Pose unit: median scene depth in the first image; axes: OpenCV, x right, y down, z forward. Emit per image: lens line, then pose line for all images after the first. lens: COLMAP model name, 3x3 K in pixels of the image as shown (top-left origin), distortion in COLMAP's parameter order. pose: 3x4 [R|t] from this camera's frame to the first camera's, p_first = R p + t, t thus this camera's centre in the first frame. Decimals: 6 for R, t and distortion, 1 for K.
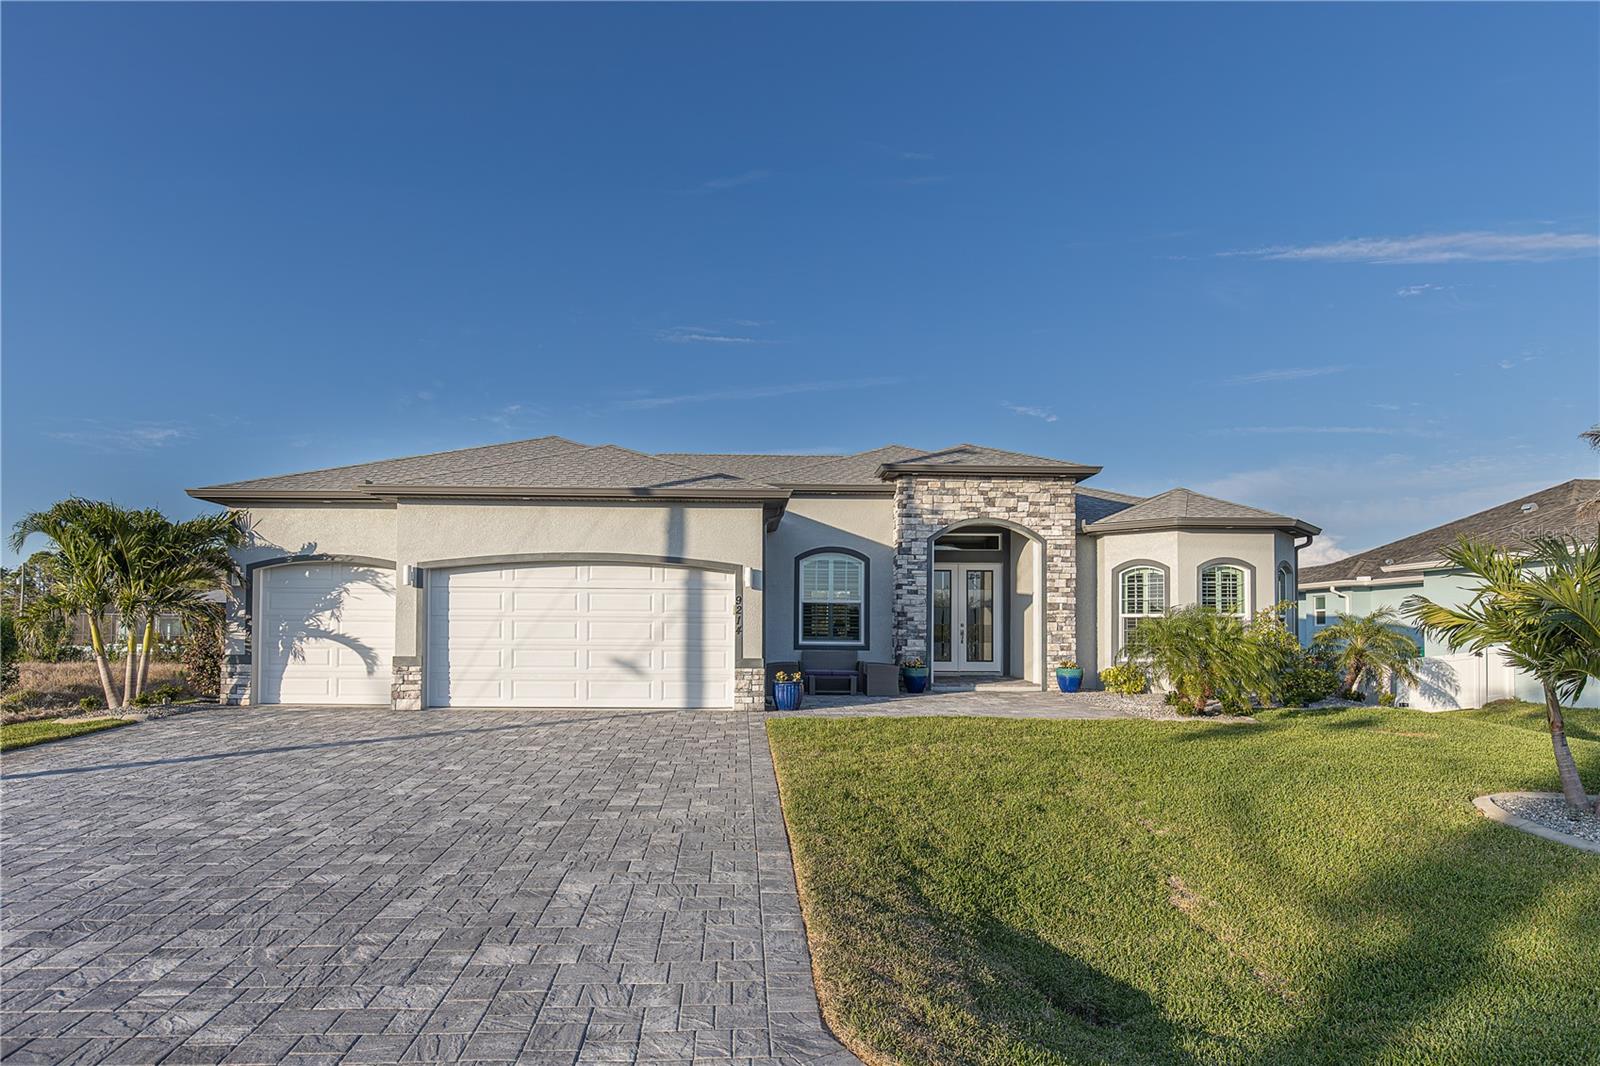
lens RADIAL K [[1066.8, 0, 800.0], [0, 1066.8, 533.0], [0, 0, 1]] dist [-0.024642, 0.000090]
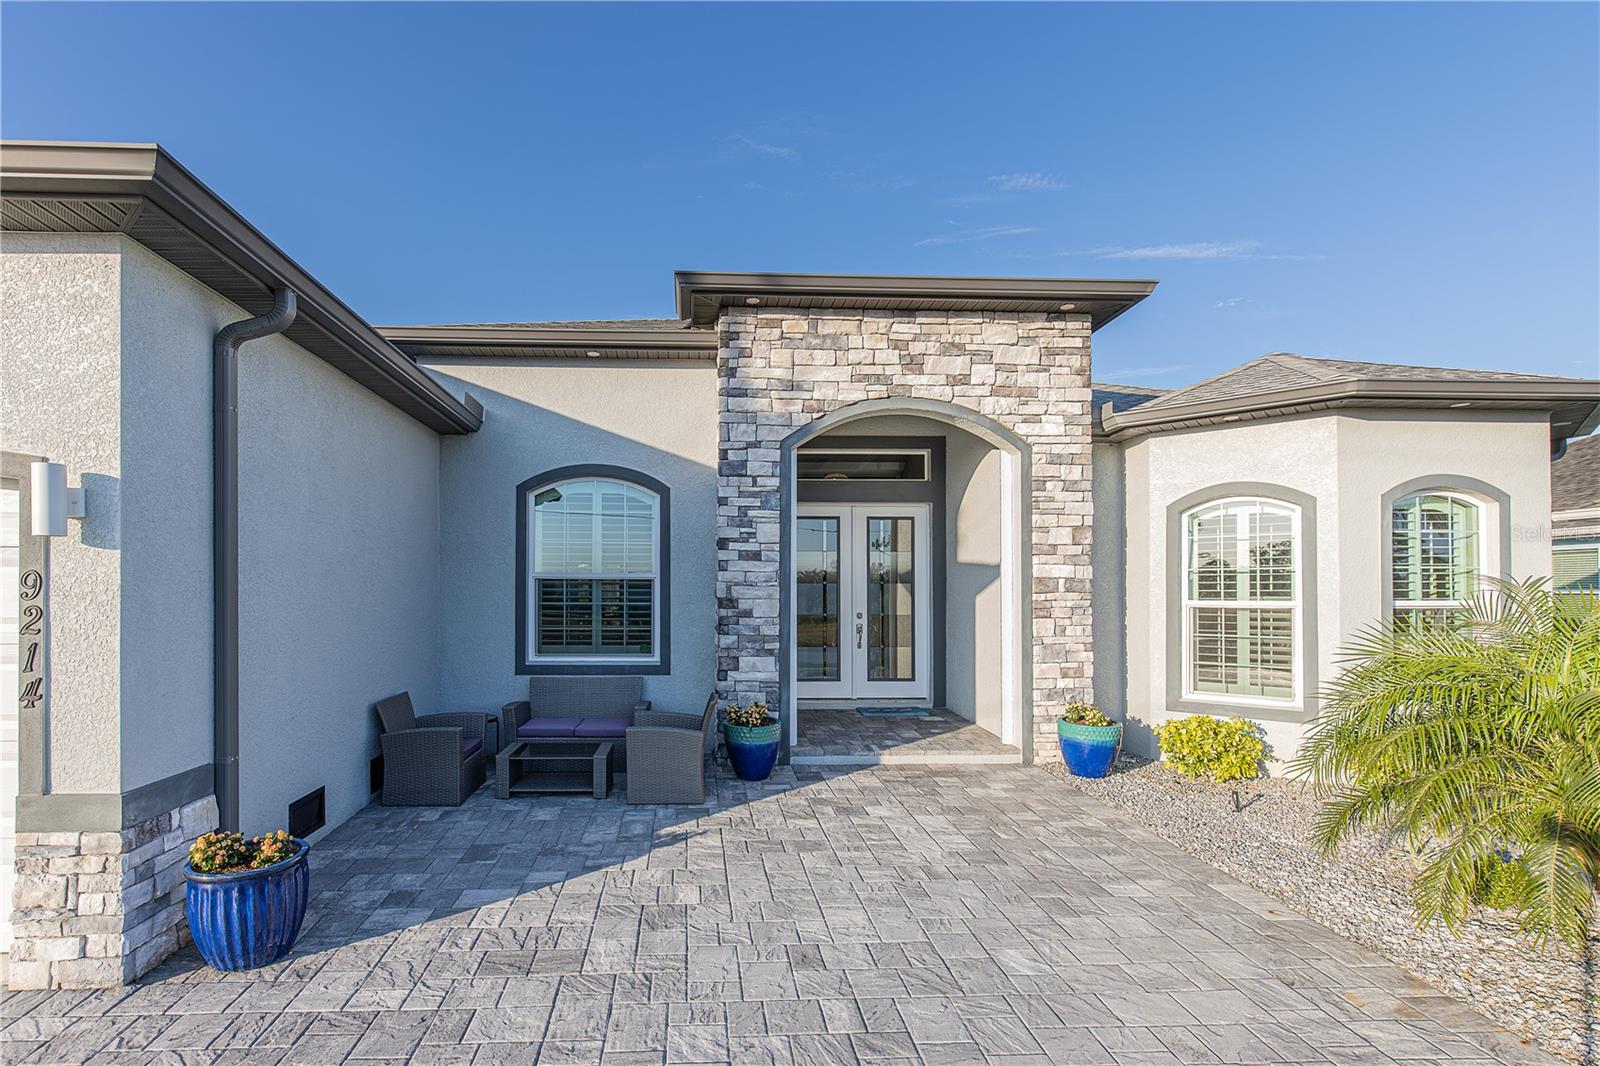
lens RADIAL K [[748.0, 0, 797.7], [0, 748.0, 512.5], [0, 0, 1]] dist [0.000251, 0.000050]
pose [[0.998736, -0.001034, 0.050249, 0.110554], [0.001405, 0.999972, -0.007357, 0.038932], [-0.050240, 0.007418, 0.998710, 0.671874]]
